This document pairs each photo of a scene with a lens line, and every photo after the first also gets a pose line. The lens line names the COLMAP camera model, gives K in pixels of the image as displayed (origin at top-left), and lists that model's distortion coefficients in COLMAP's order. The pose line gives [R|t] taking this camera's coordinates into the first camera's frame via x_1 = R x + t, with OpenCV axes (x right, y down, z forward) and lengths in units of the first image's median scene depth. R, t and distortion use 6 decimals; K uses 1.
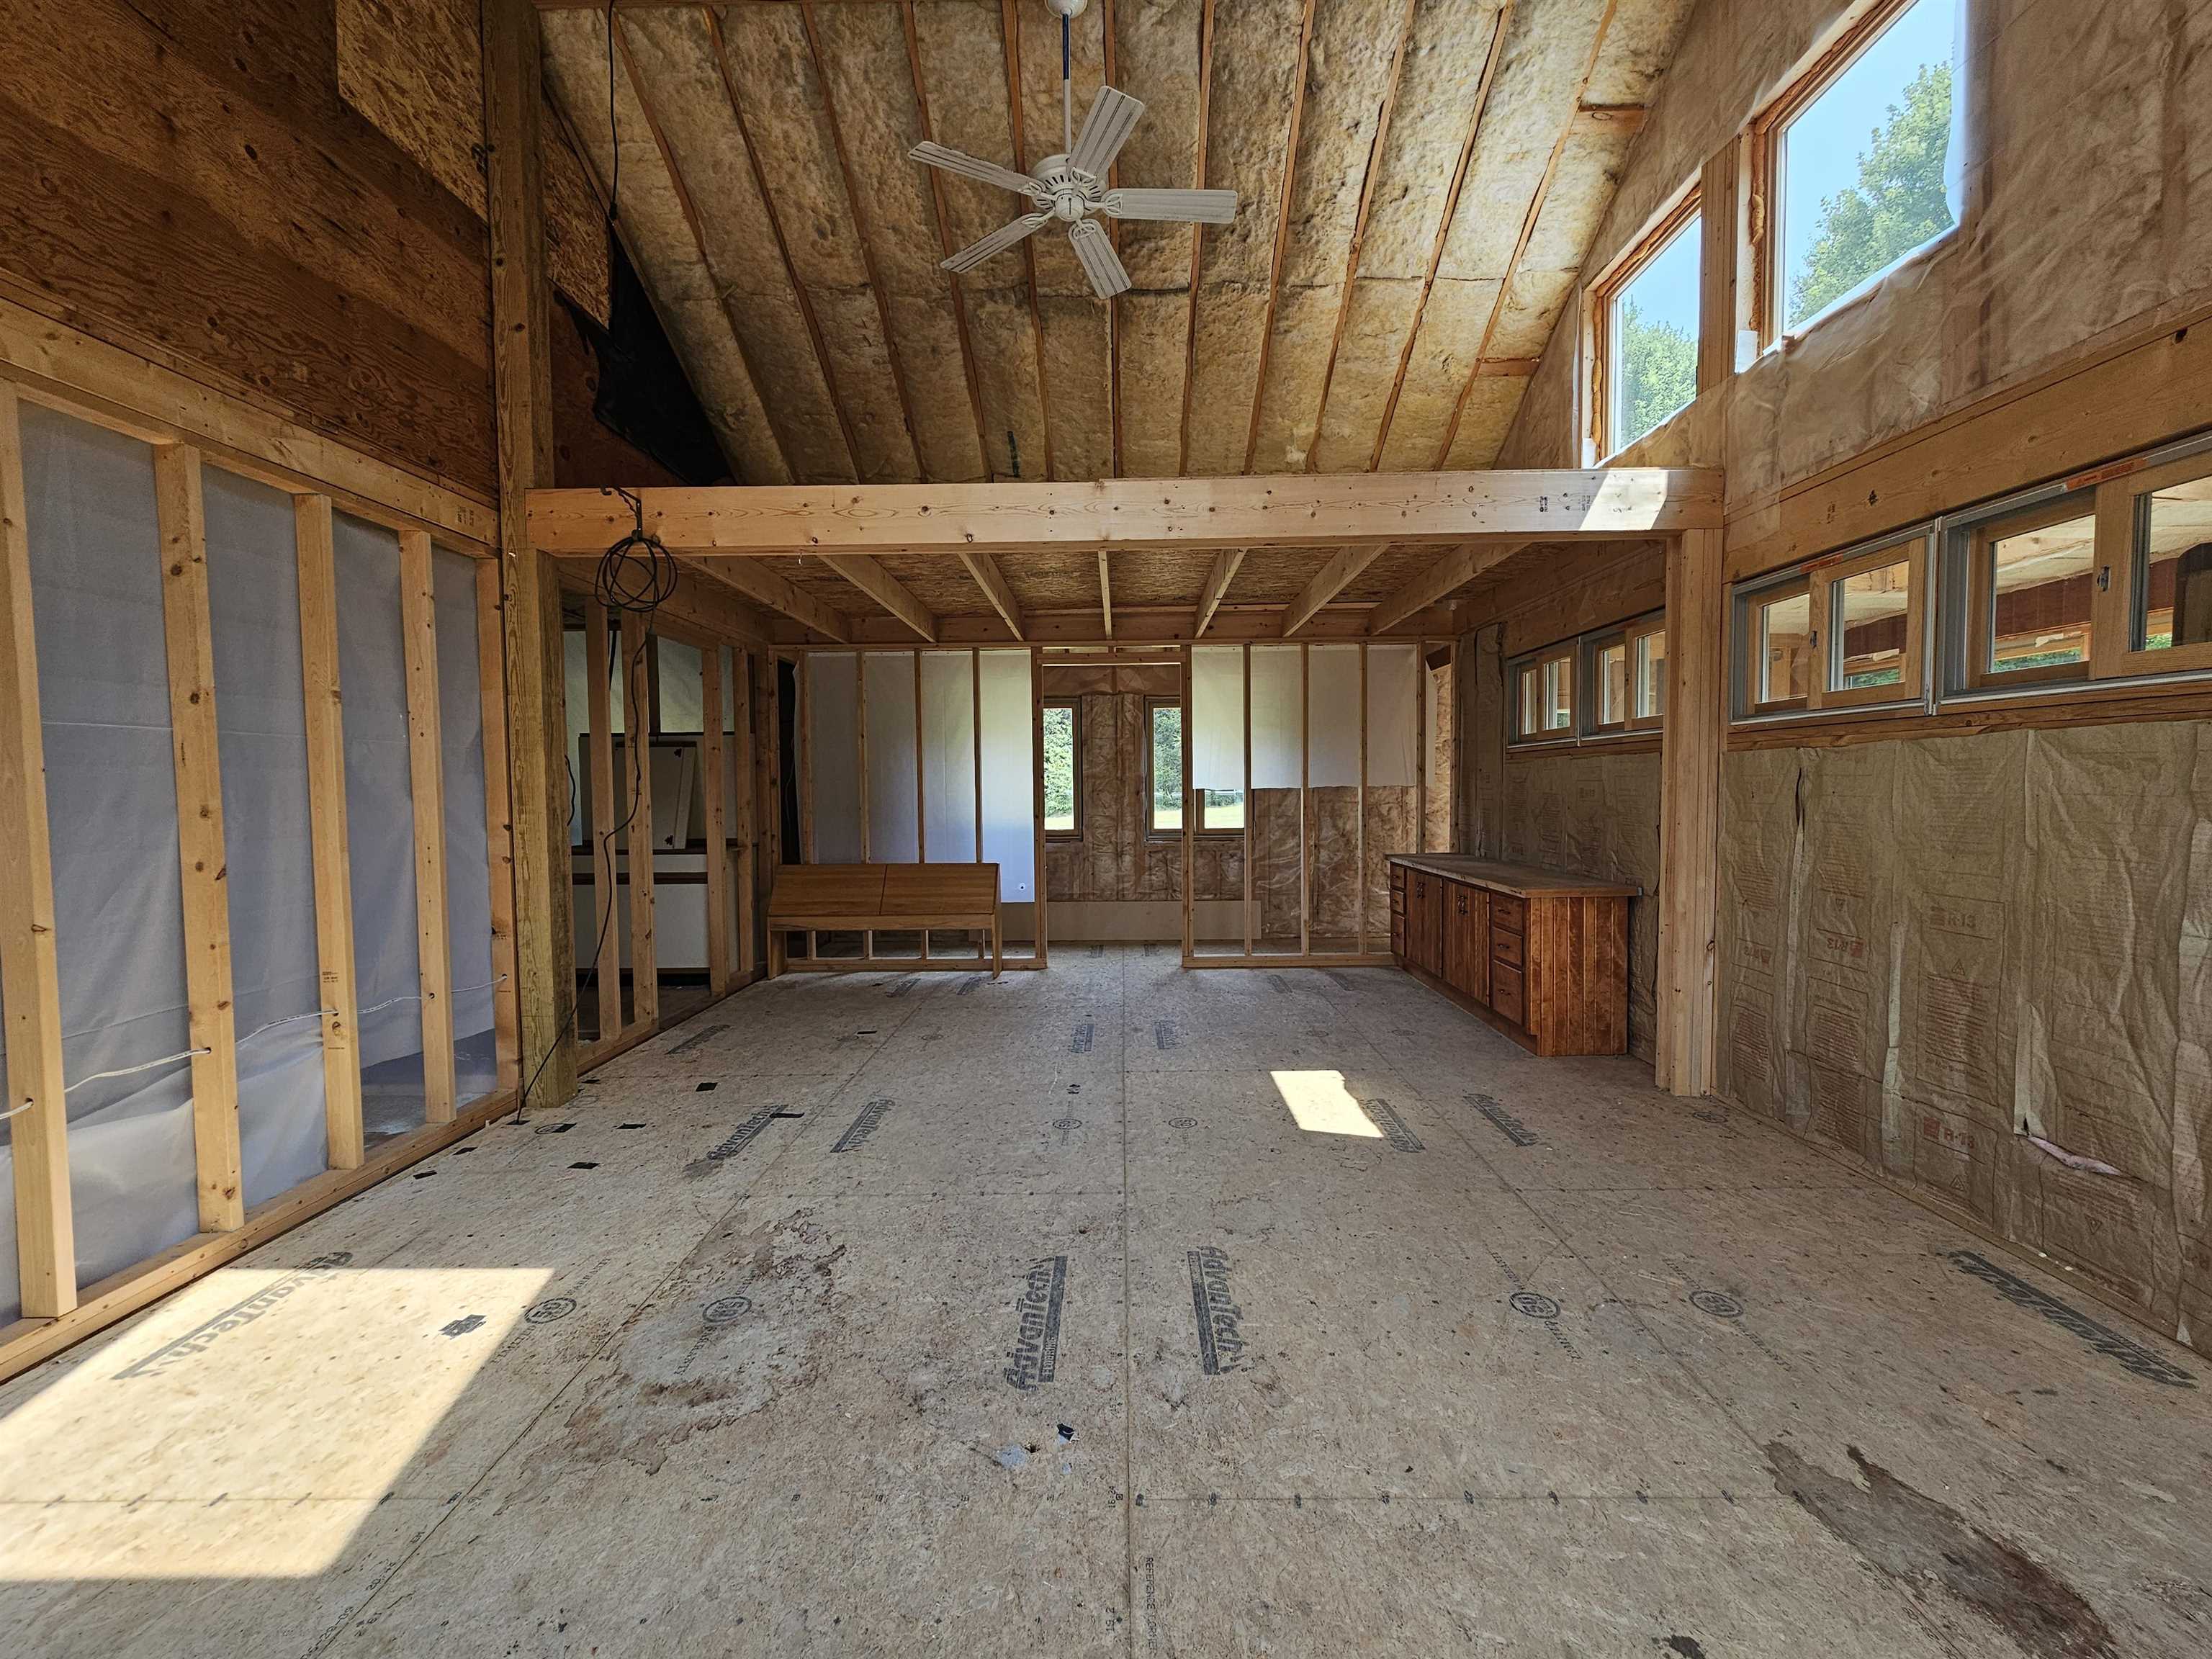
lens RADIAL K [[904.4, 0, 1110.1], [0, 904.4, 825.3], [0, 0, 1]] dist [-0.003599, 0.000919]
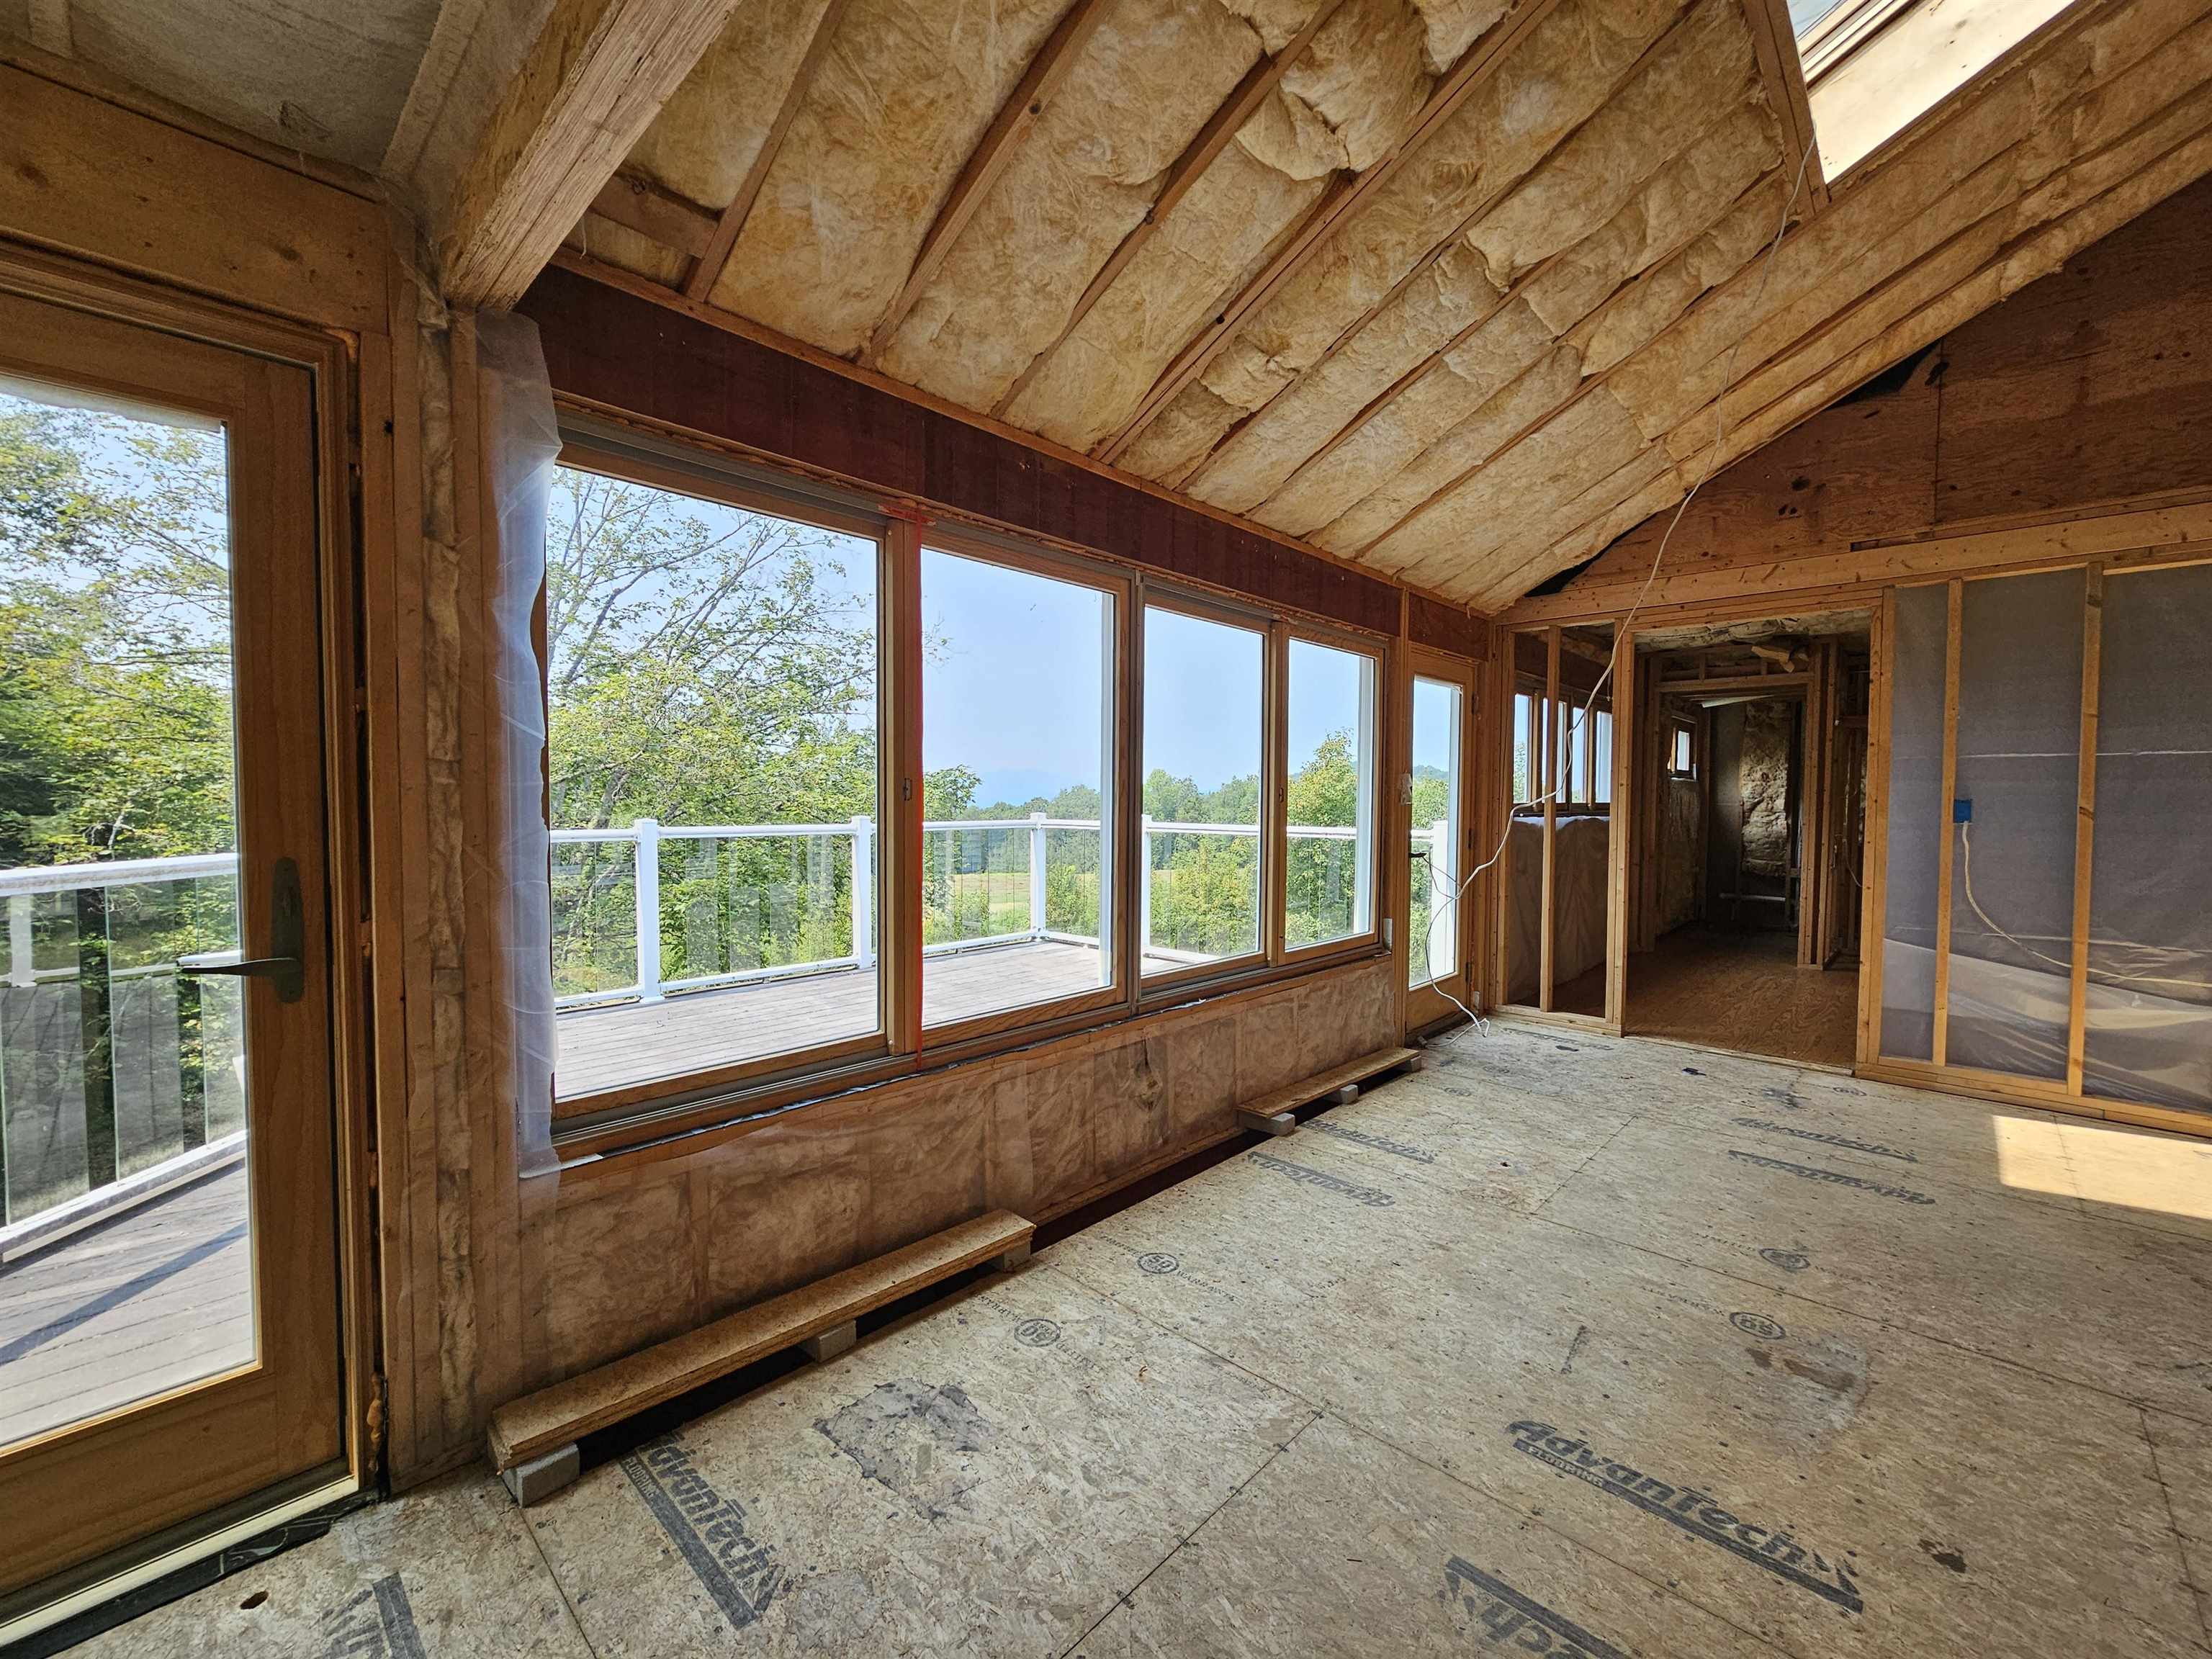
lens RADIAL K [[904.4, 0, 1109.3], [0, 904.4, 829.2], [0, 0, 1]] dist [-0.003599, 0.000919]
pose [[-0.678343, 0.032857, -0.734010, 0.757127], [-0.030760, 0.996854, 0.073049, -0.016885], [0.734101, 0.072130, -0.675198, 0.326620]]
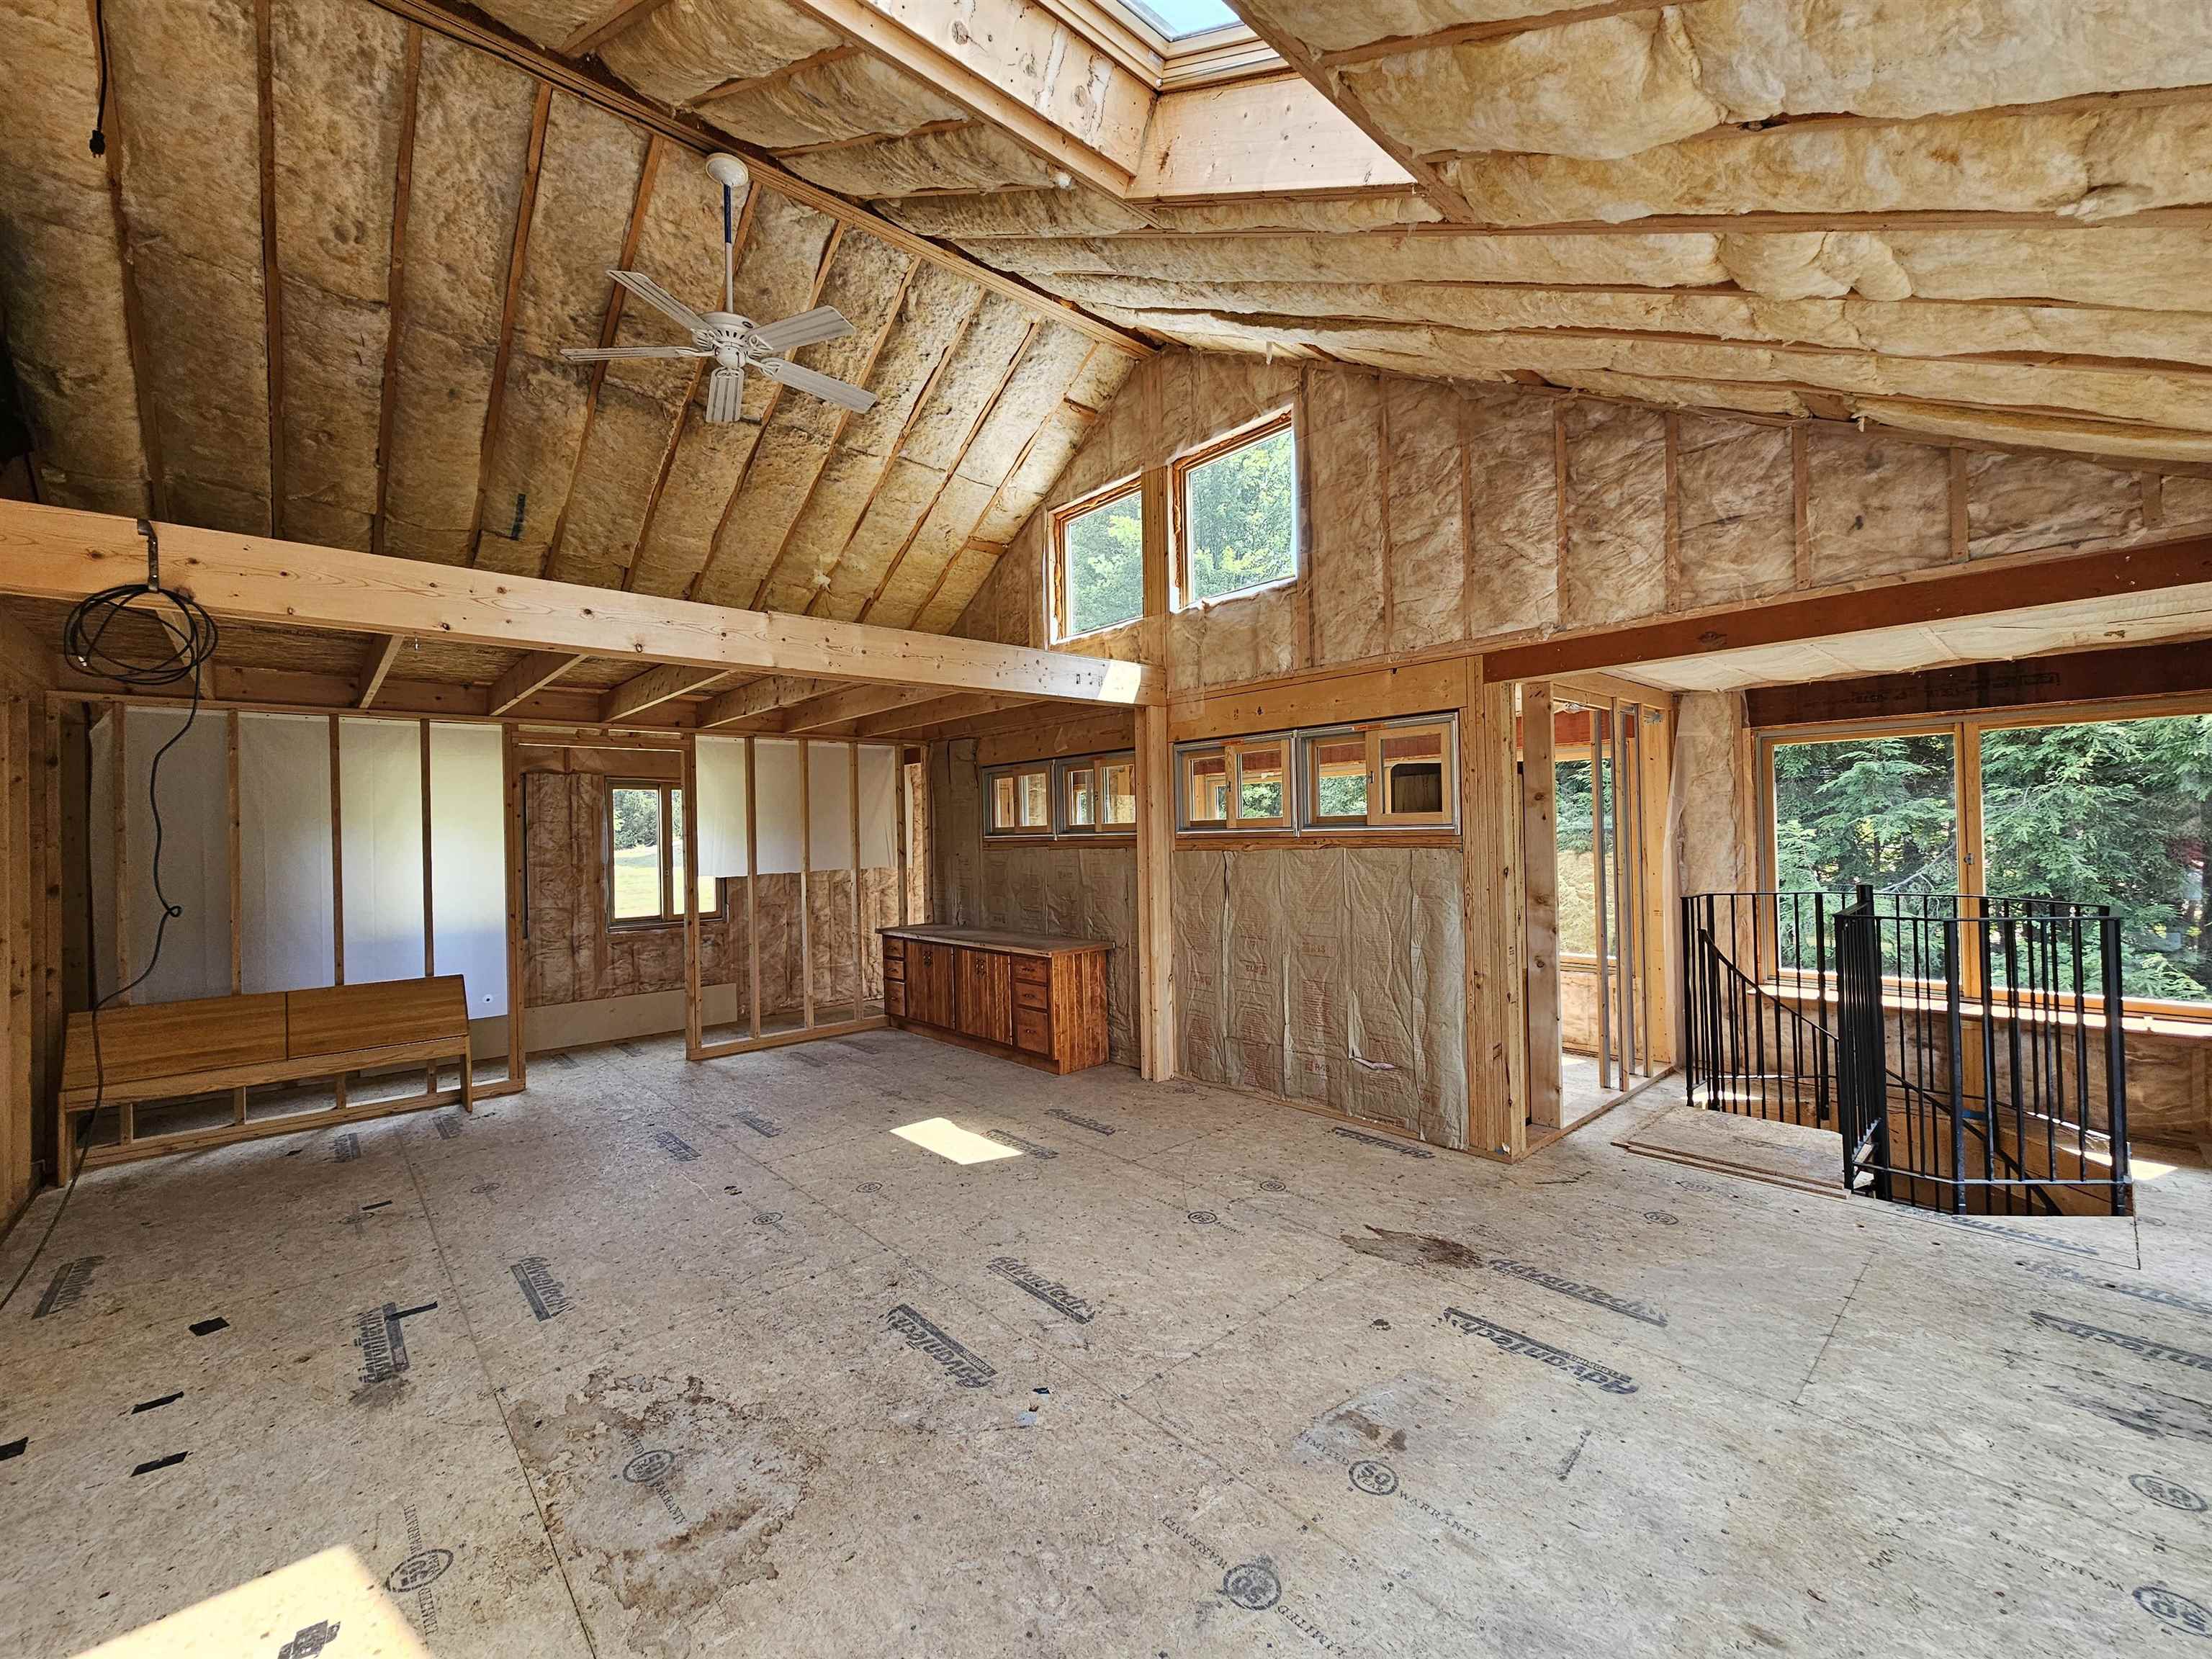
lens RADIAL K [[904.4, 0, 1102.6], [0, 904.4, 827.3], [0, 0, 1]] dist [-0.003599, 0.000919]
pose [[0.736315, -0.001093, 0.676638, -0.431521], [0.043226, 0.998032, -0.045427, -0.052977], [-0.675257, 0.062697, 0.734913, -0.055512]]
